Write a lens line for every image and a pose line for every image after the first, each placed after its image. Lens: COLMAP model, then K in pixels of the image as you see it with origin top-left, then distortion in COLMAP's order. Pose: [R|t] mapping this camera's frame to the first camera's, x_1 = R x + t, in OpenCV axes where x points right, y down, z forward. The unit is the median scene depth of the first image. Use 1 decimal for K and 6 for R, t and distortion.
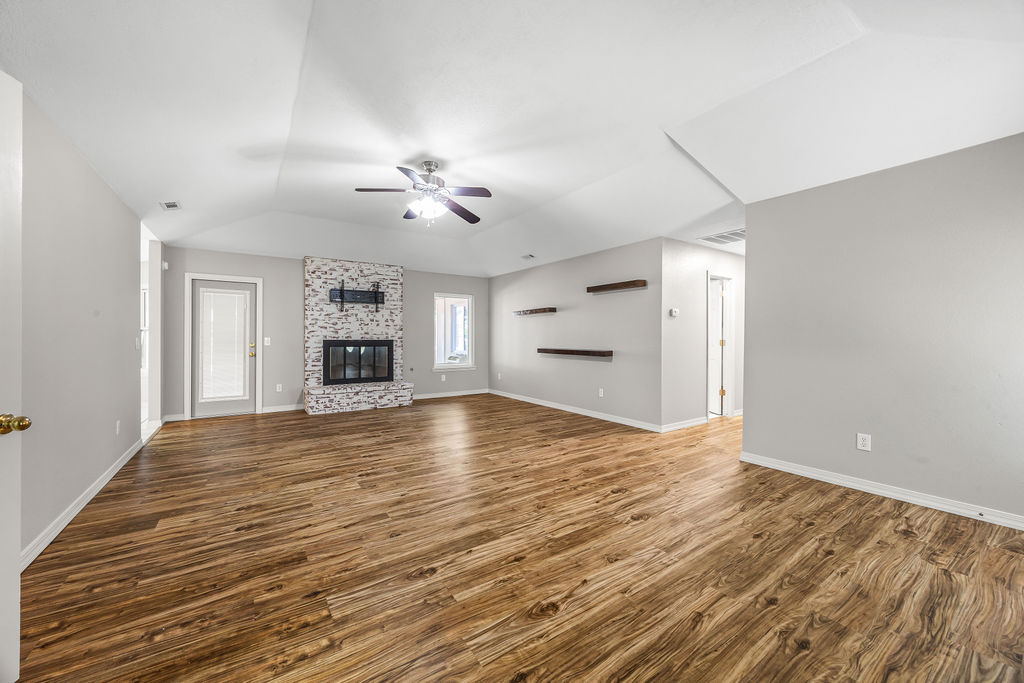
lens RADIAL K [[390.6, 0, 507.8], [0, 390.6, 339.6], [0, 0, 1]] dist [-0.002442, -0.000219]
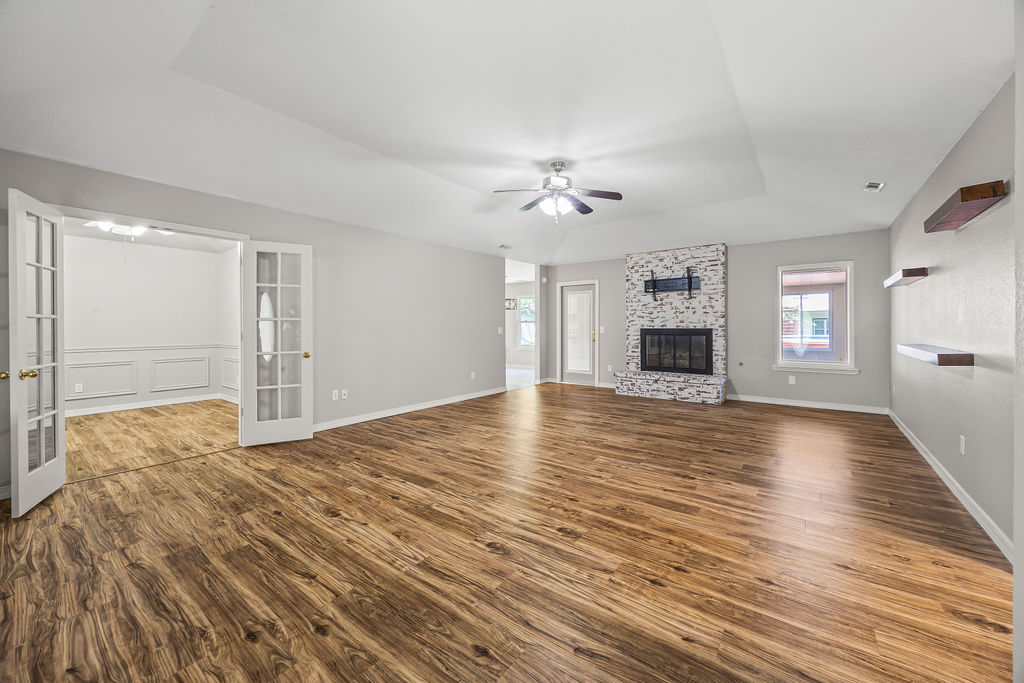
lens RADIAL K [[390.6, 0, 507.8], [0, 390.6, 339.6], [0, 0, 1]] dist [-0.002442, -0.000219]
pose [[0.311769, 0.028767, -0.949722, 0.784938], [0.000976, 0.999531, 0.030596, -0.003841], [0.950157, -0.010465, 0.311595, 0.547529]]
